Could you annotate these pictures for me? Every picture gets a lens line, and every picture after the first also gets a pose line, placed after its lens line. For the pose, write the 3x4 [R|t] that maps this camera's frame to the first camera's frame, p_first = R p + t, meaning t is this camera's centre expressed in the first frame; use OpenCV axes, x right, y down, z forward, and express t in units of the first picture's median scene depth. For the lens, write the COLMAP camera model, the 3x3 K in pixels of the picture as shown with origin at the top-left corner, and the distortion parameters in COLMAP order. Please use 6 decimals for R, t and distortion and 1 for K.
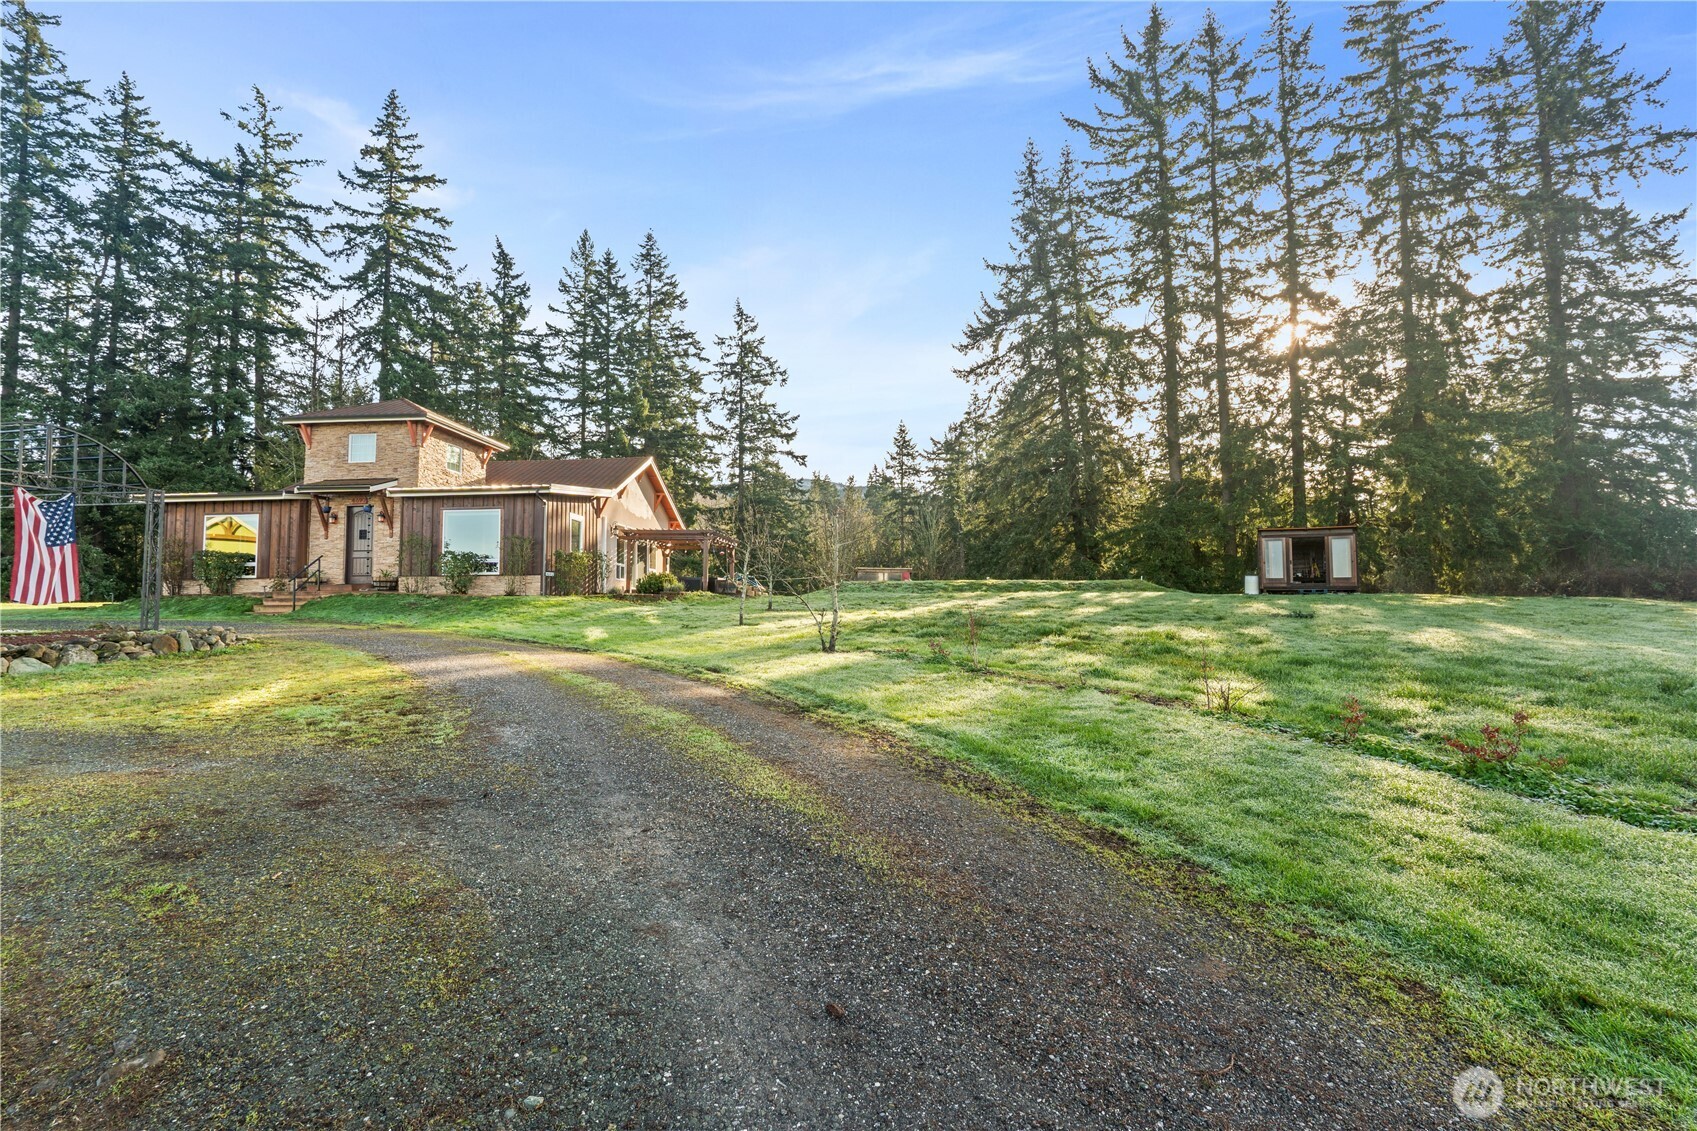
lens RADIAL K [[786.6, 0, 858.7], [0, 786.6, 569.3], [0, 0, 1]] dist [-0.004867, -0.000944]
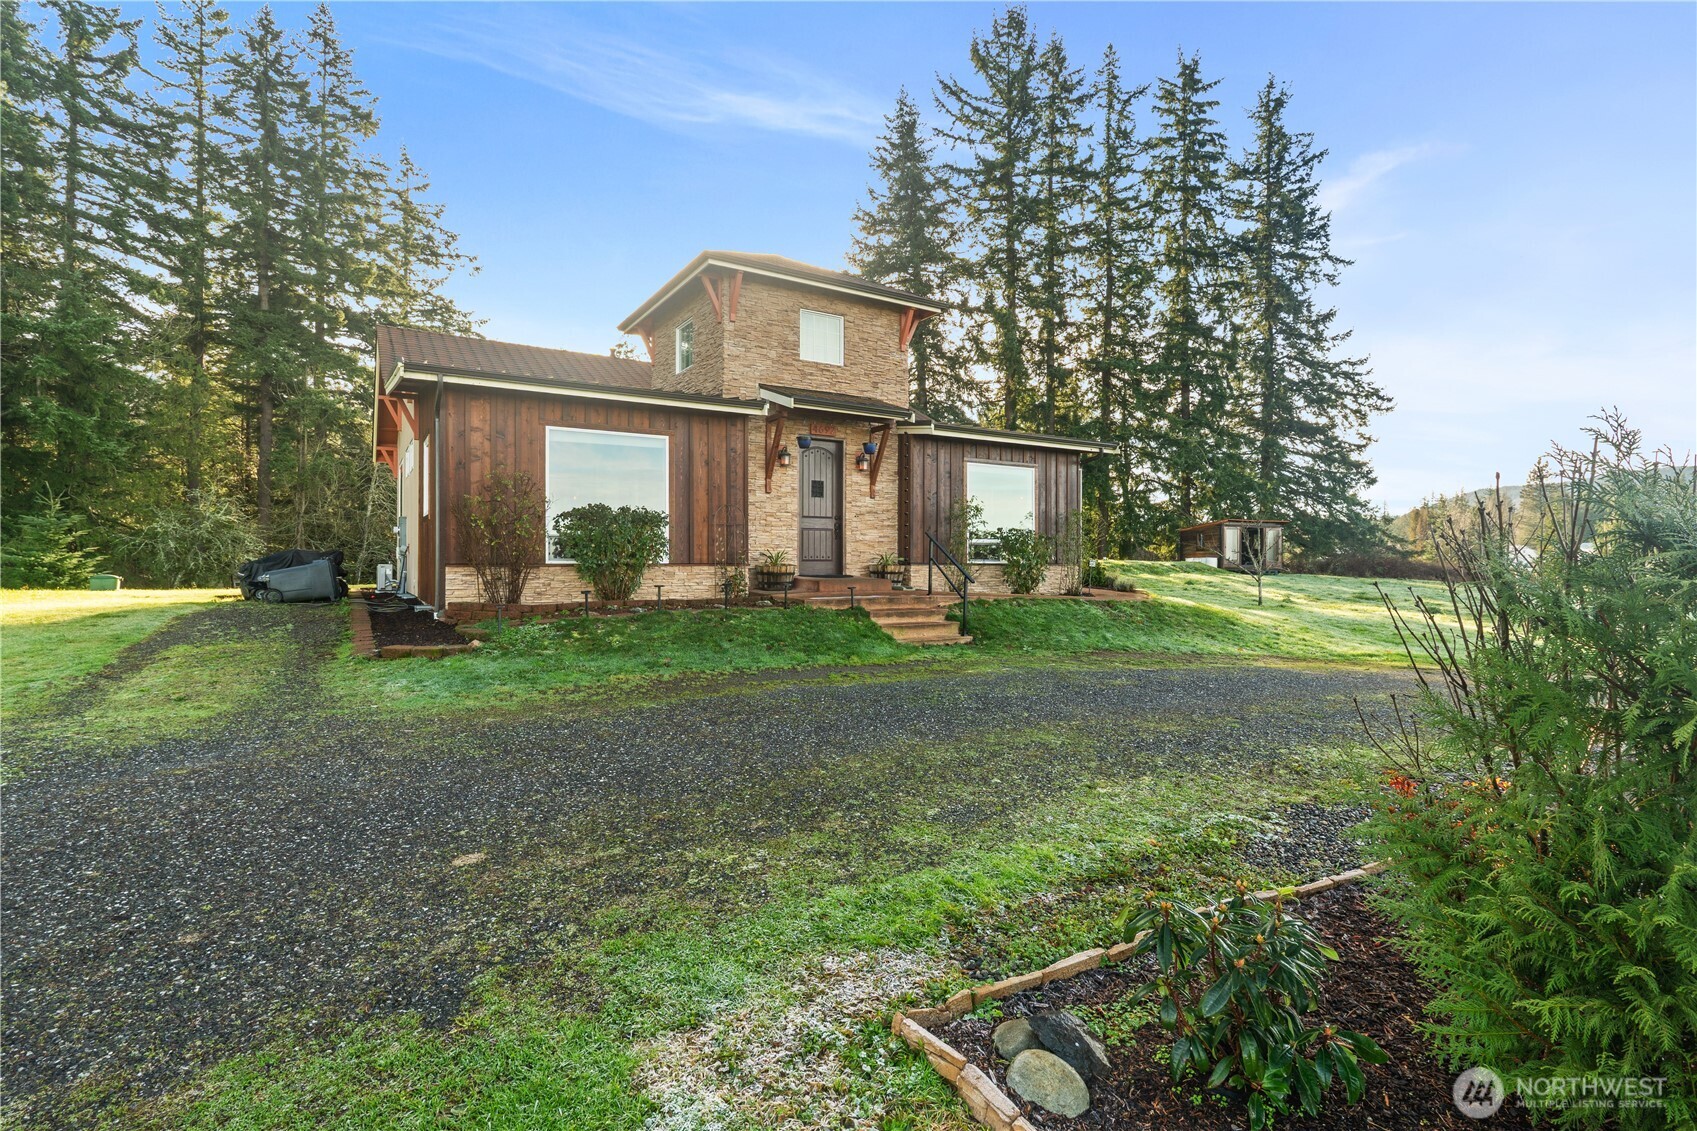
lens RADIAL K [[786.6, 0, 845.2], [0, 786.6, 569.7], [0, 0, 1]] dist [-0.004867, -0.000944]
pose [[0.803574, 0.003151, 0.595197, -0.386717], [-0.047527, 0.997133, 0.058888, -0.007989], [-0.593304, -0.075609, 0.801419, 0.207698]]
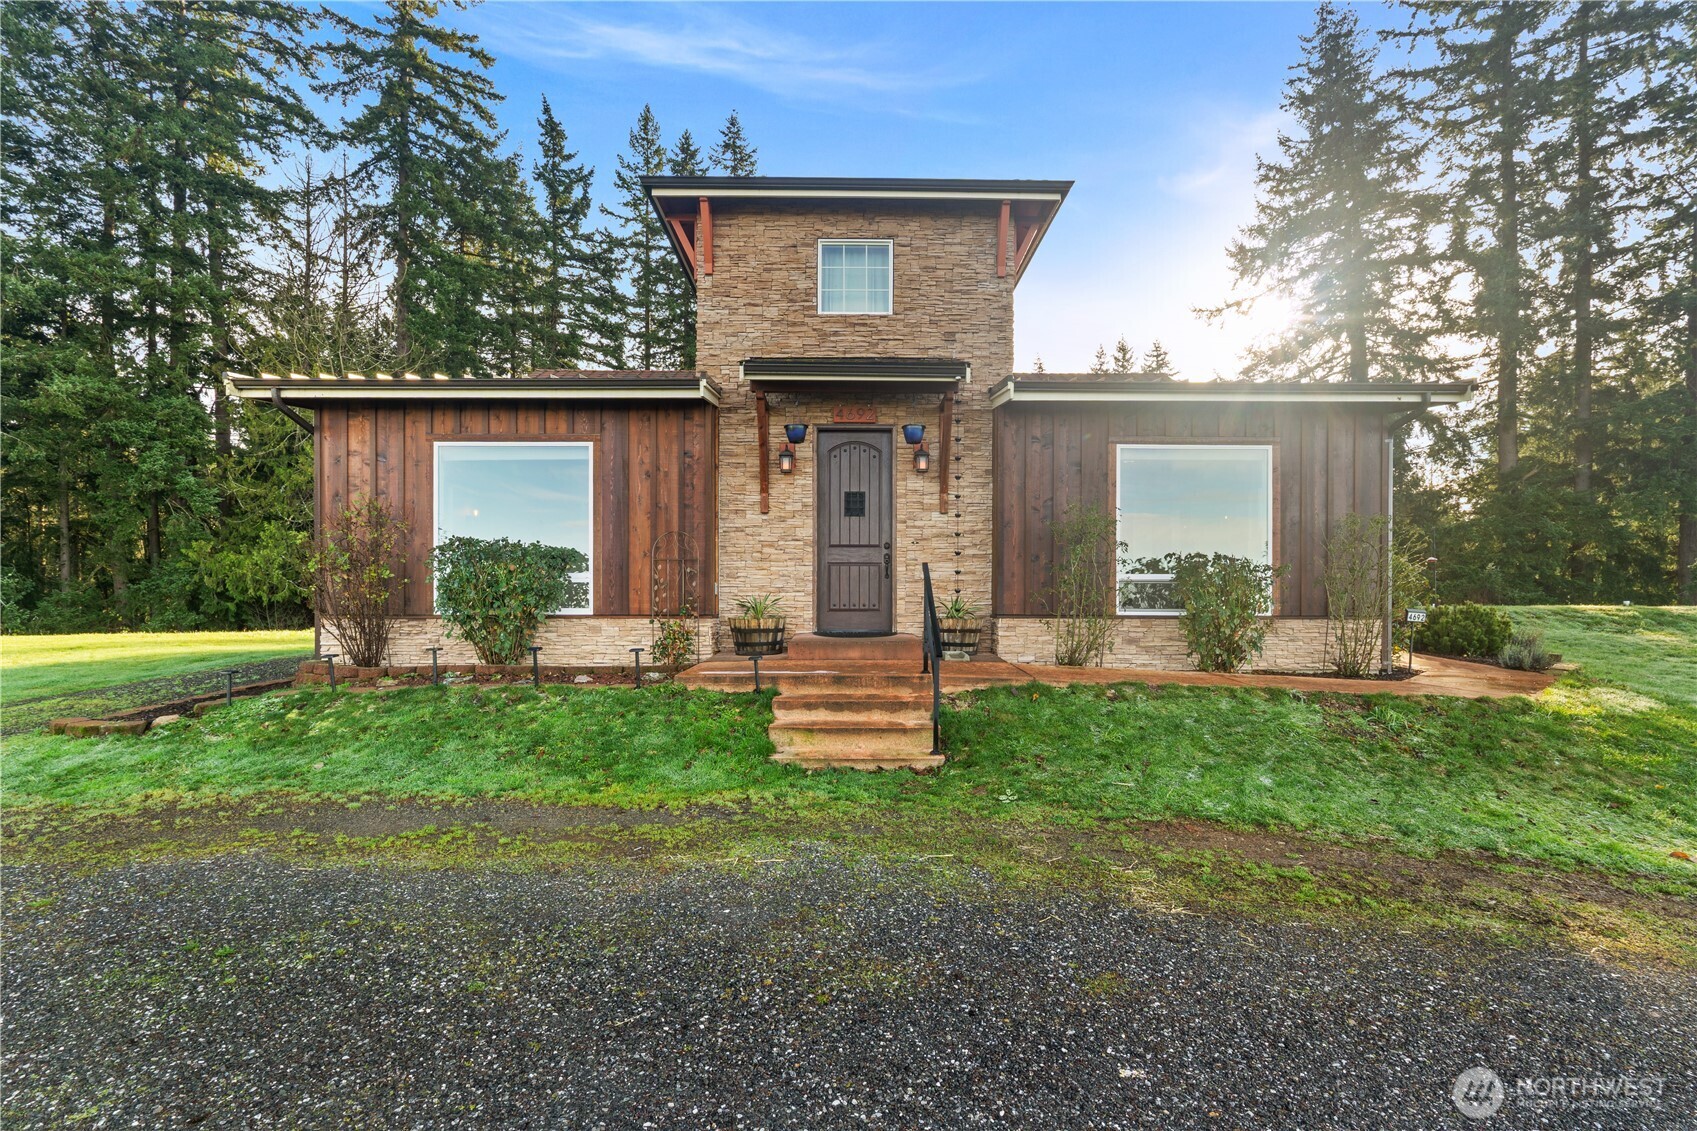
lens RADIAL K [[786.6, 0, 867.2], [0, 786.6, 618.0], [0, 0, 1]] dist [-0.004867, -0.000944]
pose [[0.994803, 0.006902, 0.101588, -0.267327], [-0.015166, 0.996615, 0.080799, -0.007814], [-0.100686, -0.081920, 0.991540, 0.243526]]
